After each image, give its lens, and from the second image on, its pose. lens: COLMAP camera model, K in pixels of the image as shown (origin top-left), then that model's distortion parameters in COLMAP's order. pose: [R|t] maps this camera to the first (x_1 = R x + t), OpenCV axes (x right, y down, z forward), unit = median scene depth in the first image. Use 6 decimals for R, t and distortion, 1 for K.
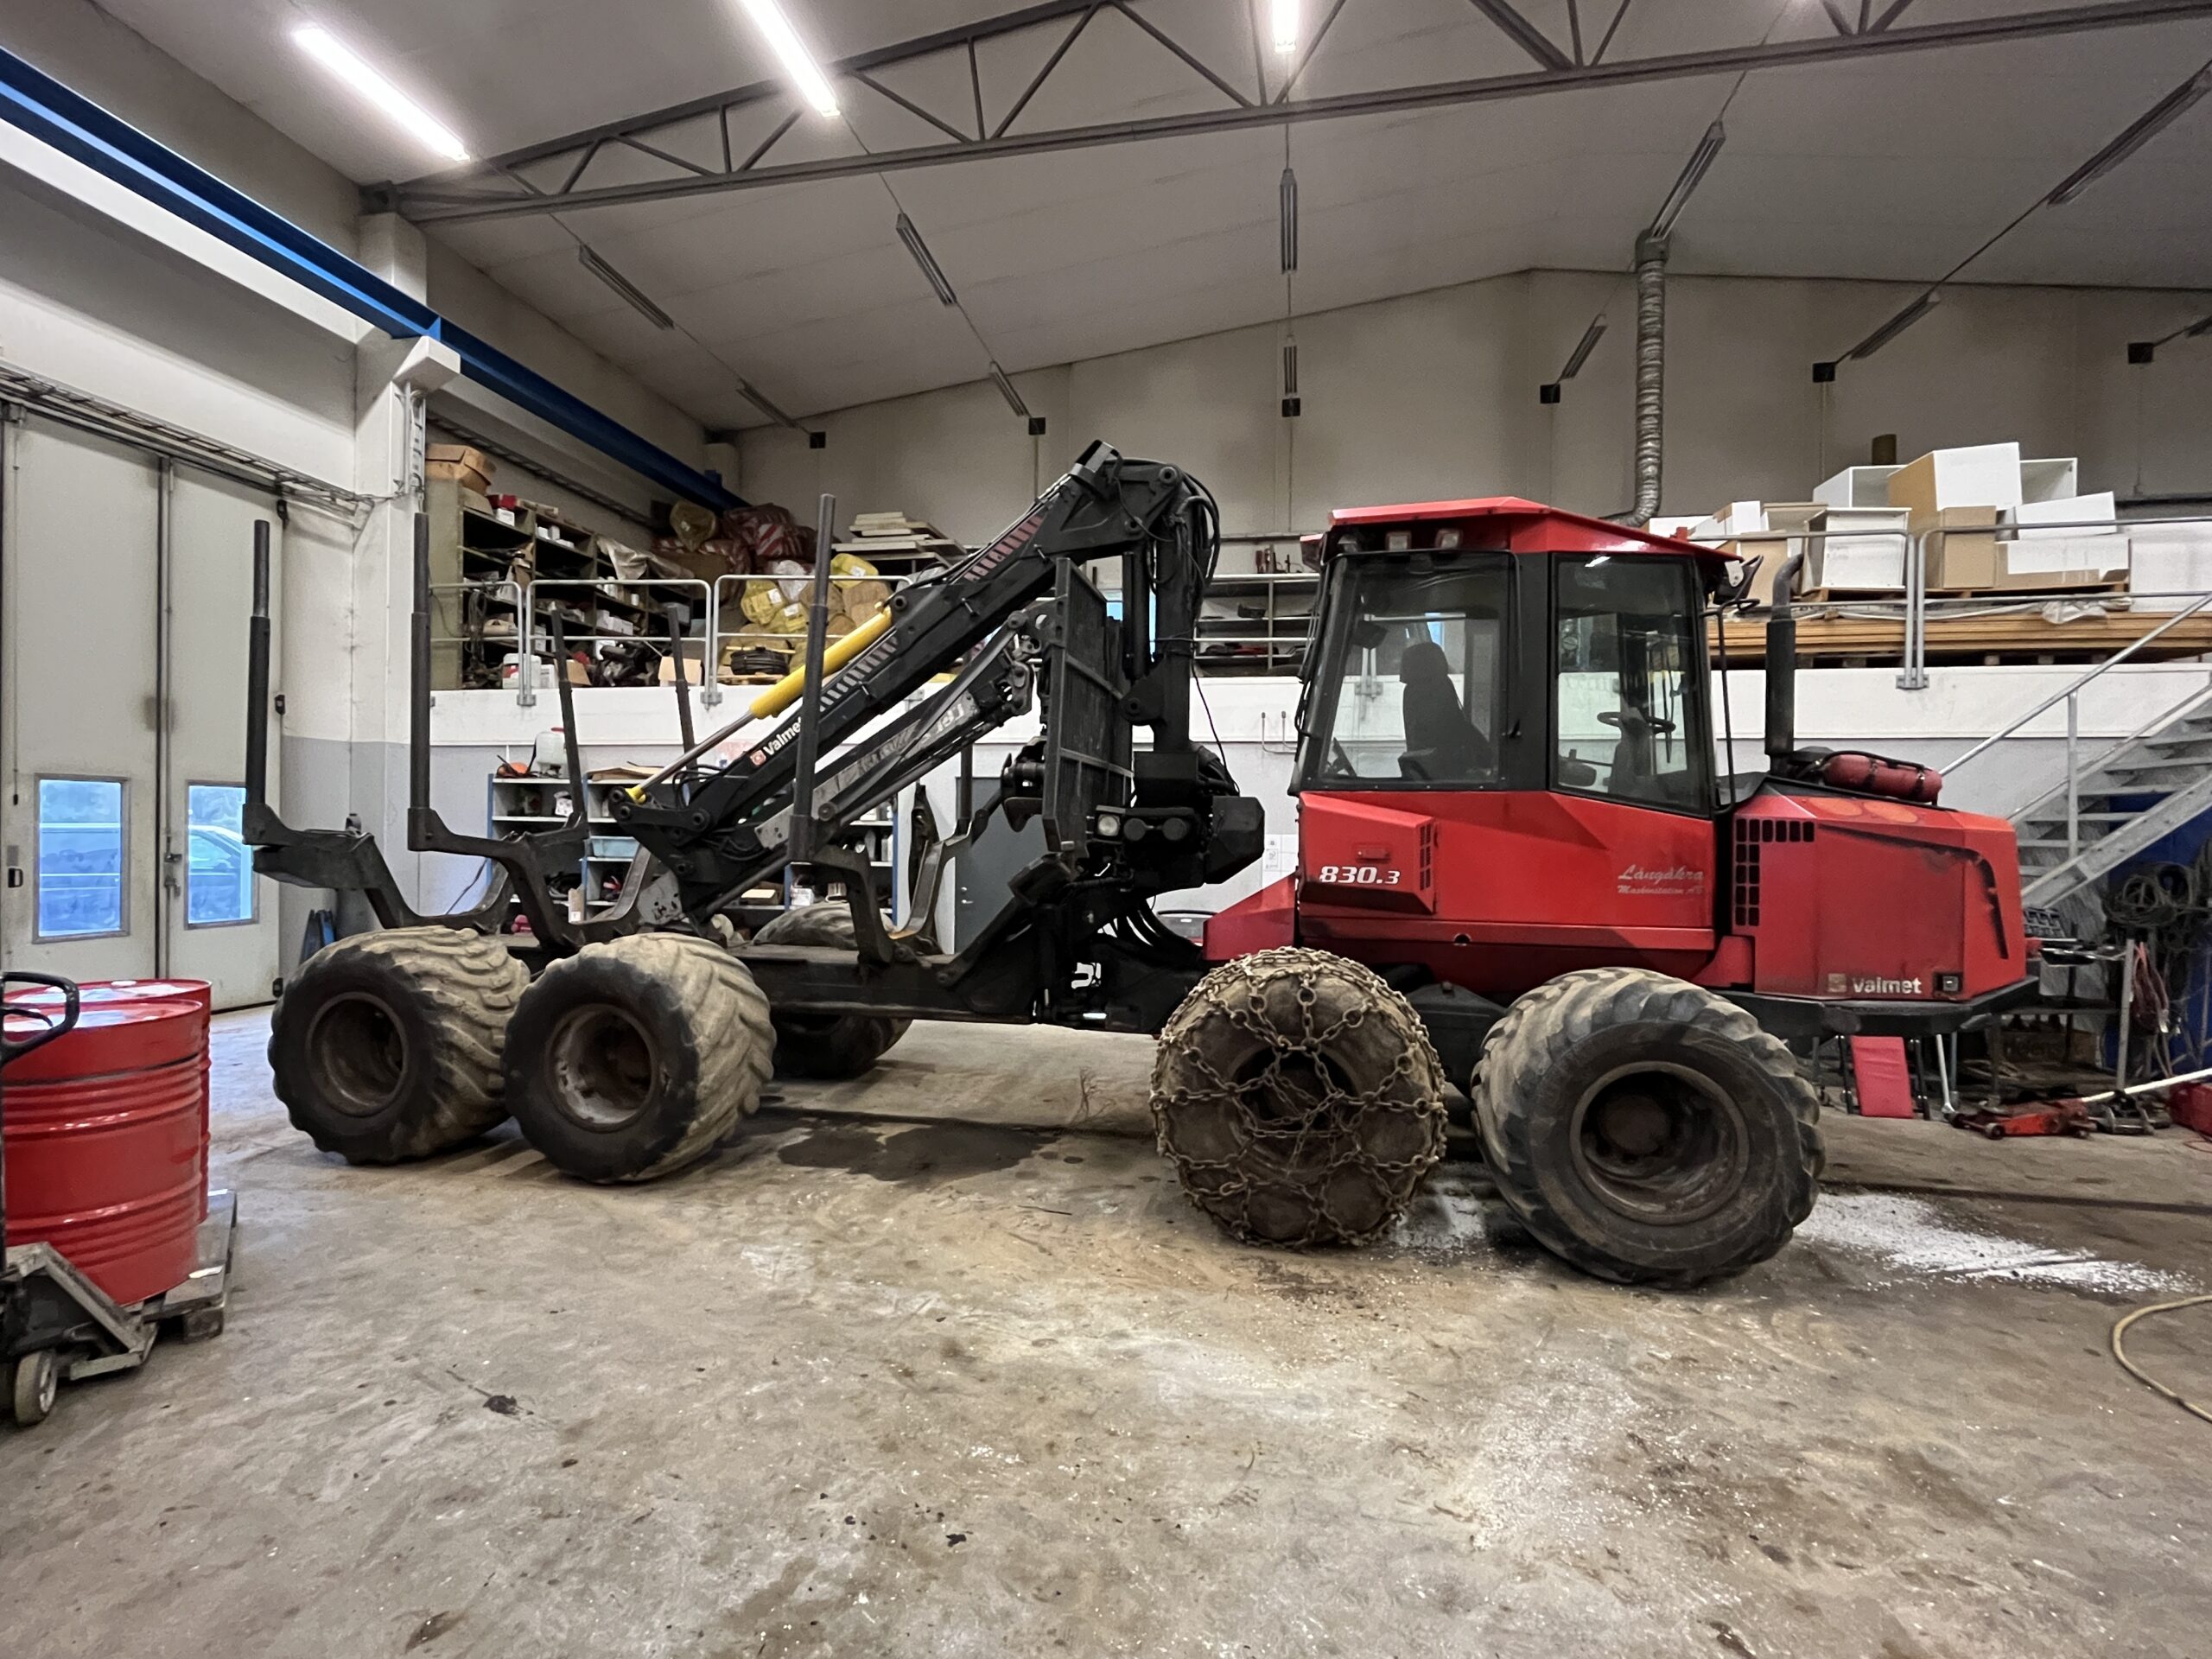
lens RADIAL K [[1023.4, 0, 1090.4], [0, 1023.4, 836.0], [0, 0, 1]] dist [-0.002212, -0.000796]
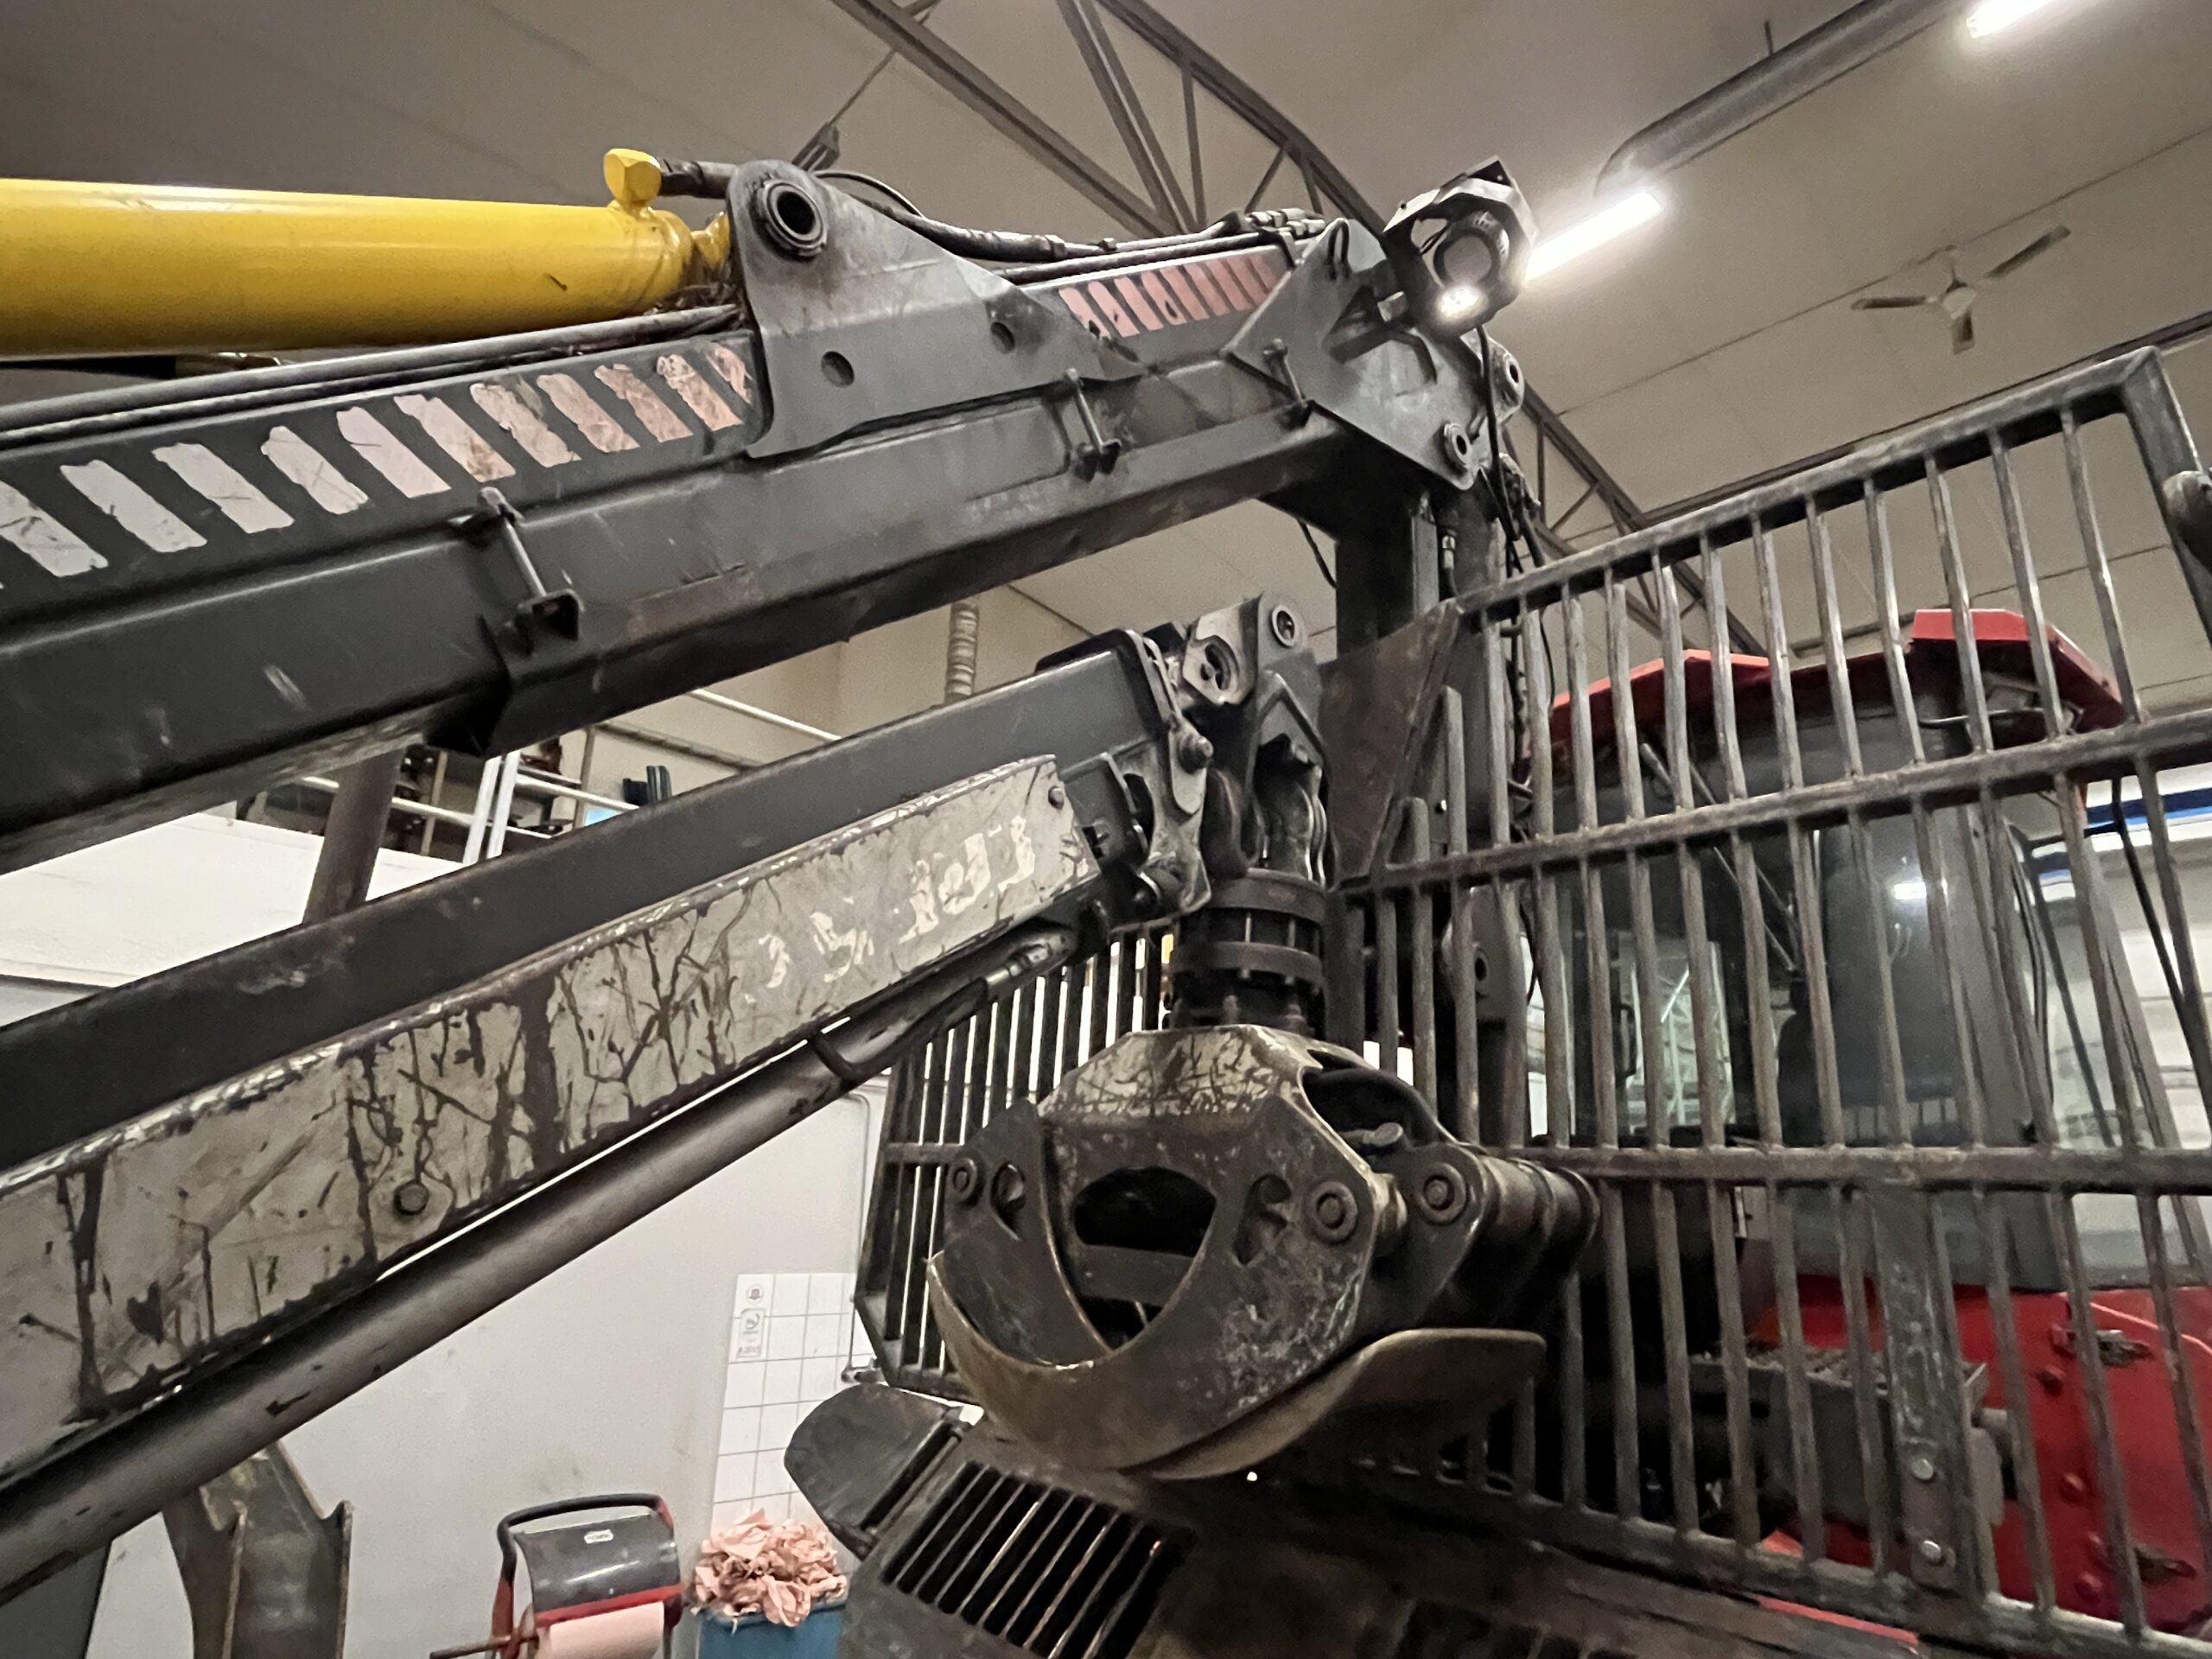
lens RADIAL K [[1212.7, 0, 1087.7], [0, 1212.7, 833.5], [0, 0, 1]] dist [-0.003664, -0.000660]
pose [[0.578653, 0.243965, 0.778230, -0.173662], [-0.021948, 0.958524, -0.284166, -0.033943], [-0.815279, 0.147352, 0.560007, 0.492133]]
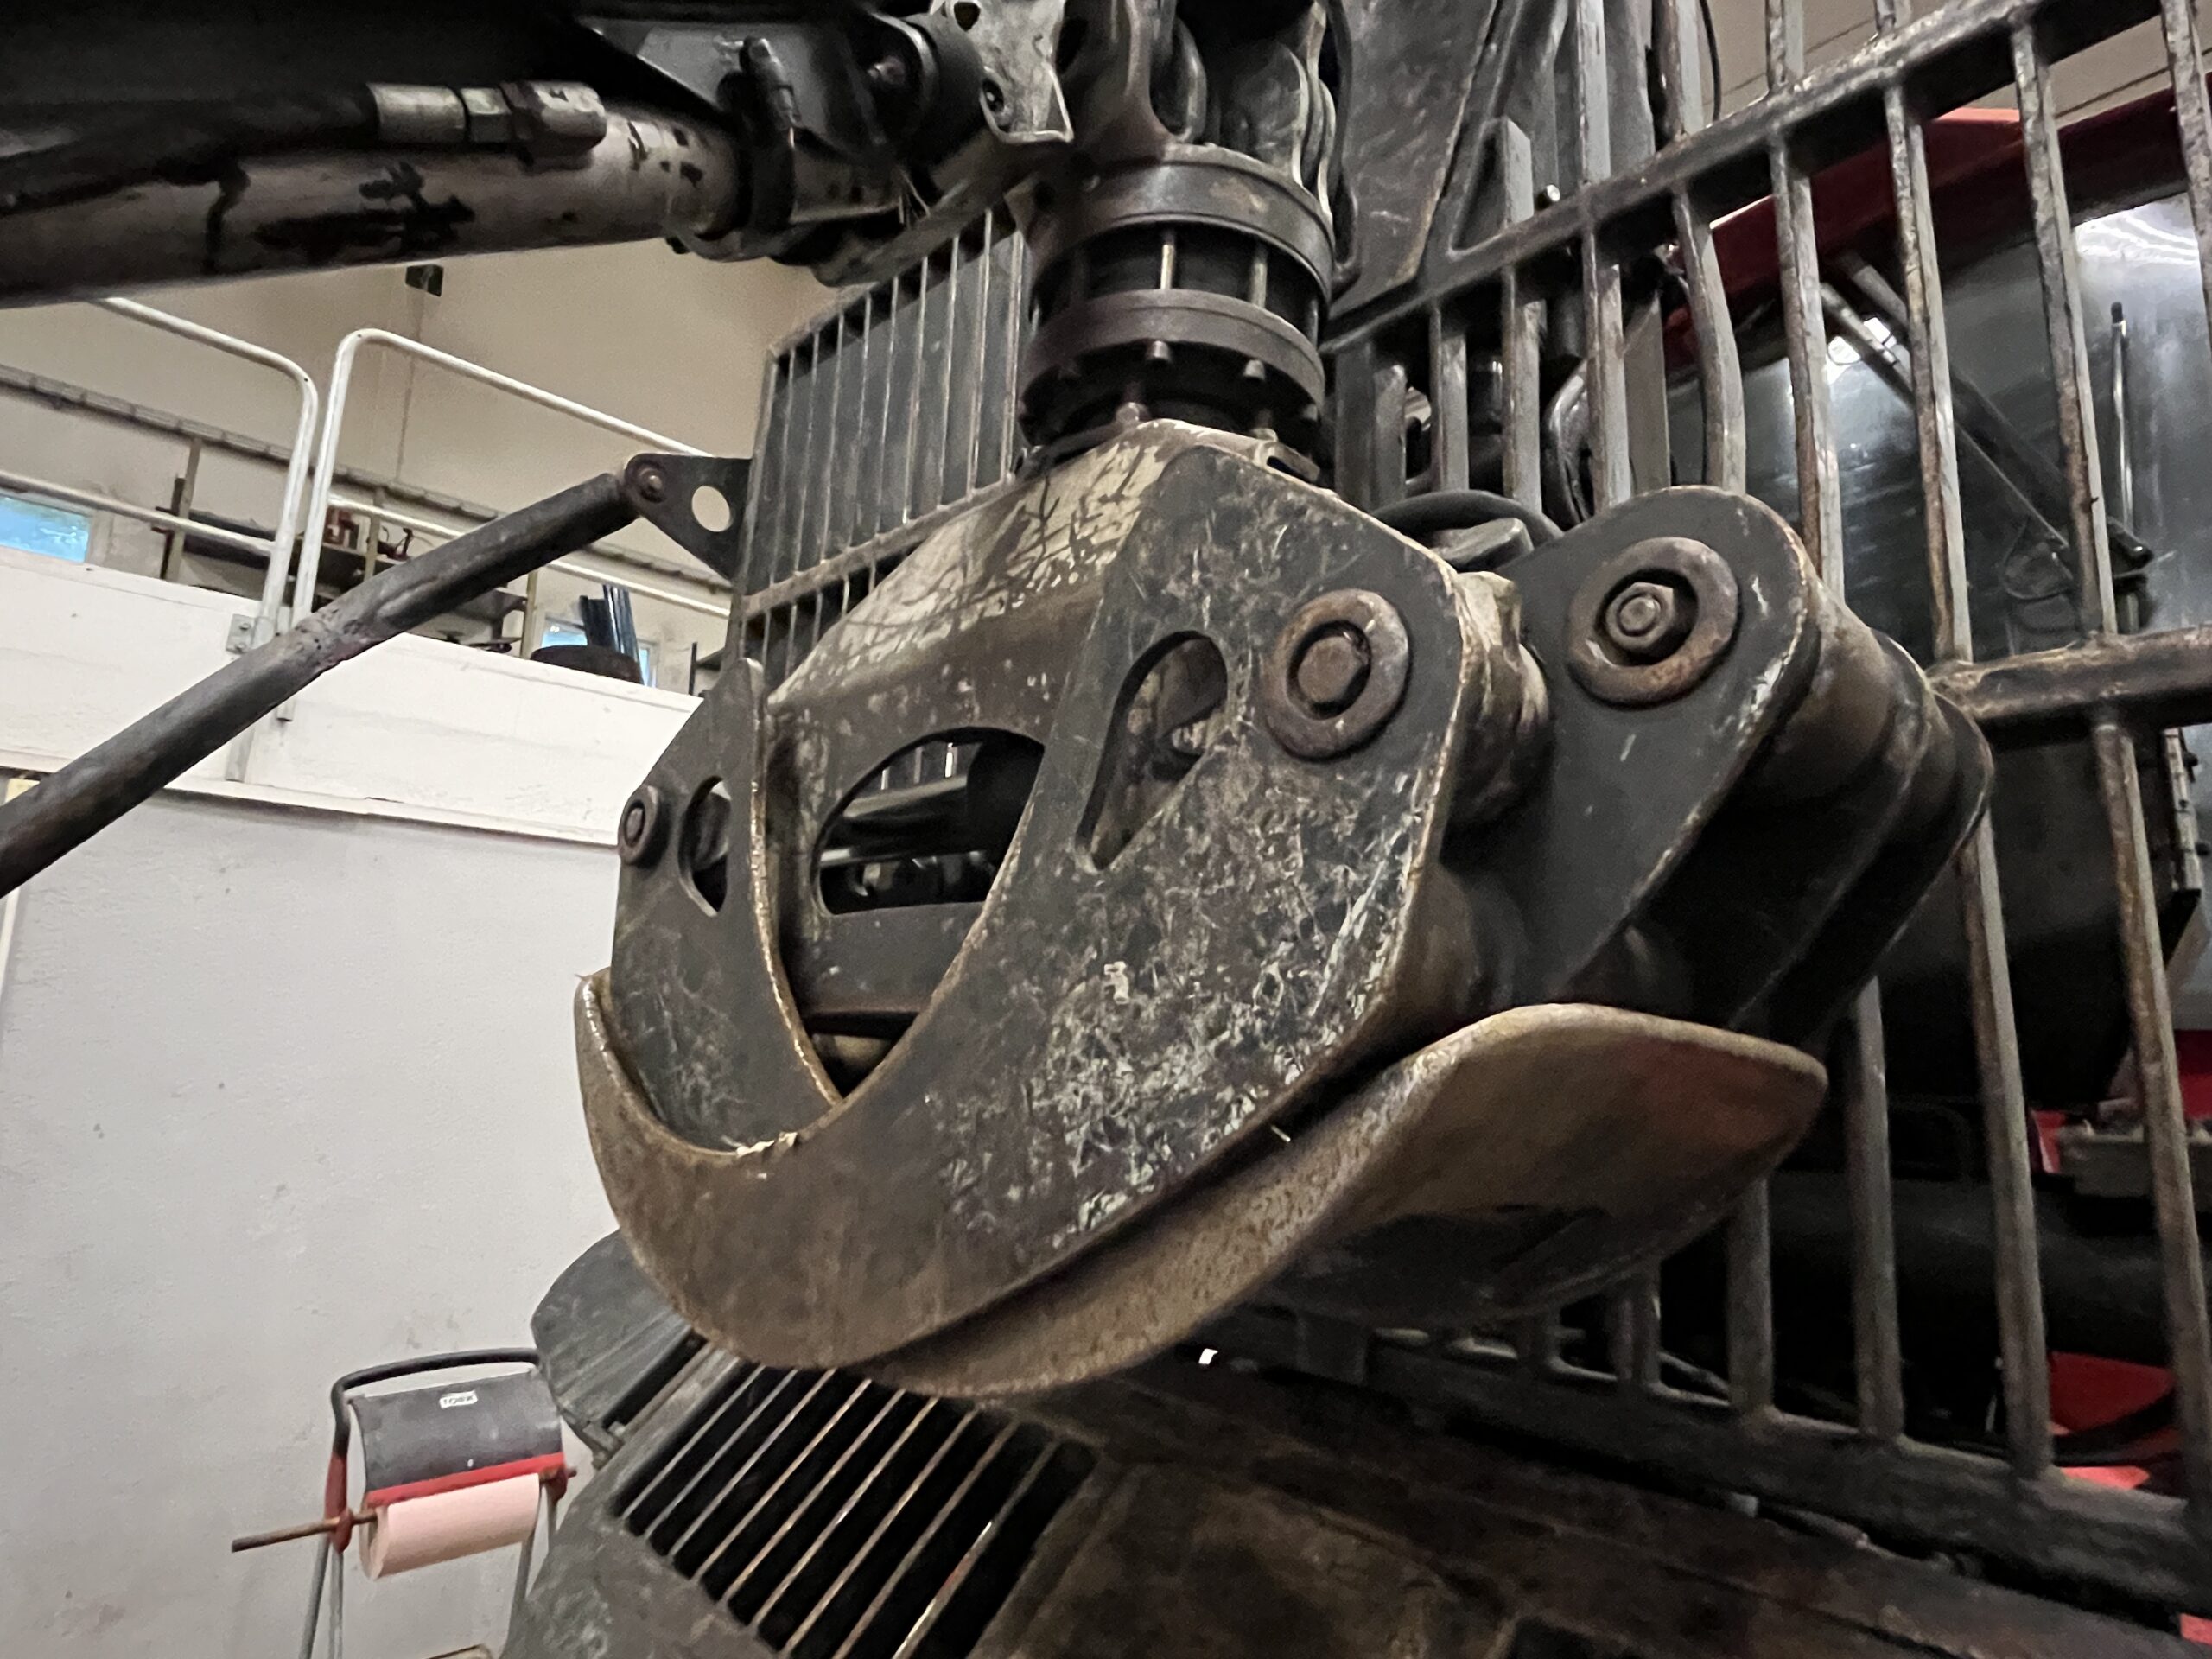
lens RADIAL K [[1211.0, 0, 1083.8], [0, 1211.0, 827.6], [0, 0, 1]] dist [-0.000547, -0.000257]
pose [[0.598532, 0.148859, 0.787147, -0.087439], [-0.009926, 0.983887, -0.178517, -0.018969], [-0.801037, 0.099035, 0.590366, 0.531006]]
